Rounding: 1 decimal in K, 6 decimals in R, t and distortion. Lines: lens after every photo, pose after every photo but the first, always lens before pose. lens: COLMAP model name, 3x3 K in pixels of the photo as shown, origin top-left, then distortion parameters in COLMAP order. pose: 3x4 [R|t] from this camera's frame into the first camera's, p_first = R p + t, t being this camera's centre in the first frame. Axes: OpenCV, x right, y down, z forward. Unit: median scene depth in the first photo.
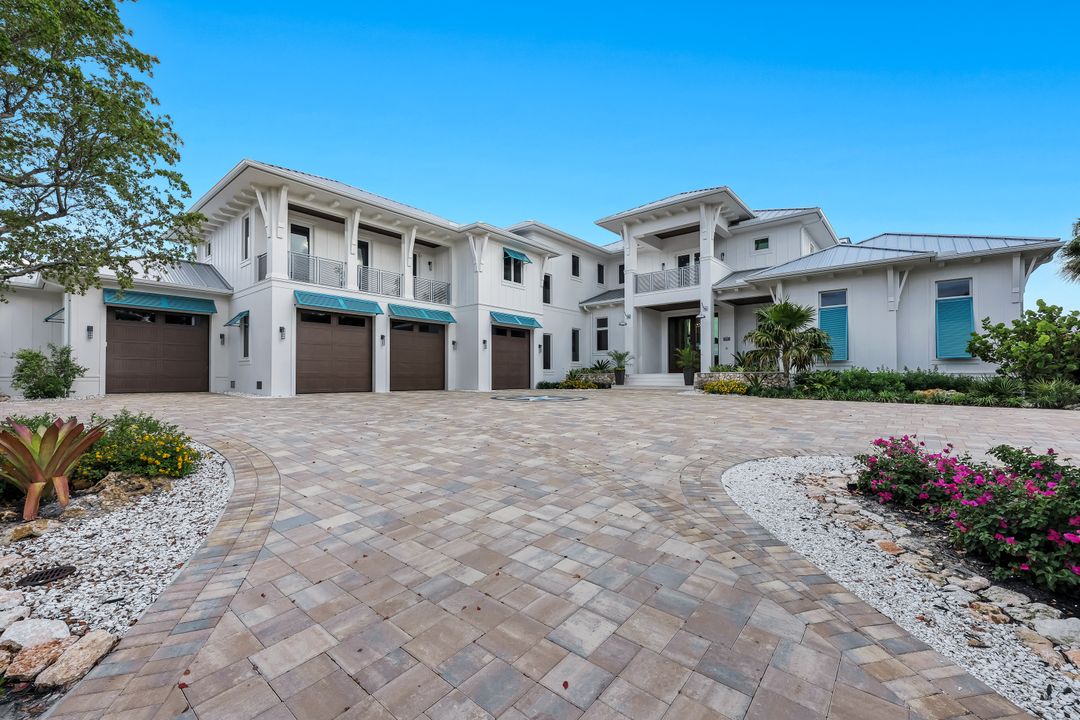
lens RADIAL K [[430.3, 0, 540.0], [0, 430.3, 360.0], [0, 0, 1]] dist [0.000138, -0.000003]
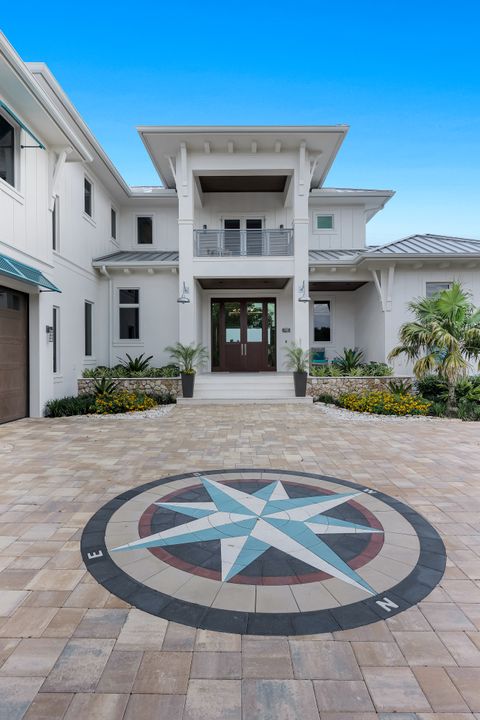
lens RADIAL K [[390.5, 0, 240.0], [0, 390.5, 360.0], [0, 0, 1]] dist [-0.002530, 0.000627]
pose [[0.771990, -0.000579, 0.635634, -0.103443], [-0.024427, 0.999234, 0.030578, -0.013477], [-0.635165, -0.039132, 0.771385, 0.455208]]
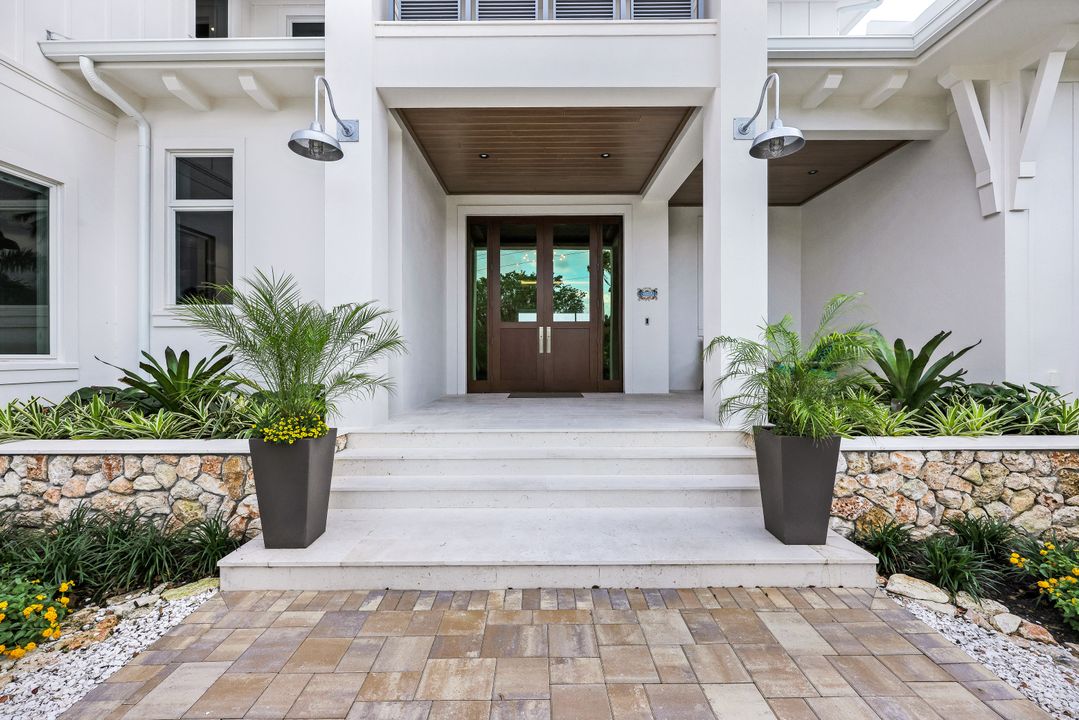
lens RADIAL K [[441.3, 0, 539.5], [0, 441.3, 360.0], [0, 0, 1]] dist [0.000291, -0.000051]
pose [[0.770919, 0.000987, 0.636933, 0.138347], [-0.027008, 0.999150, 0.031141, -0.006443], [-0.636361, -0.041209, 0.770290, 0.745158]]
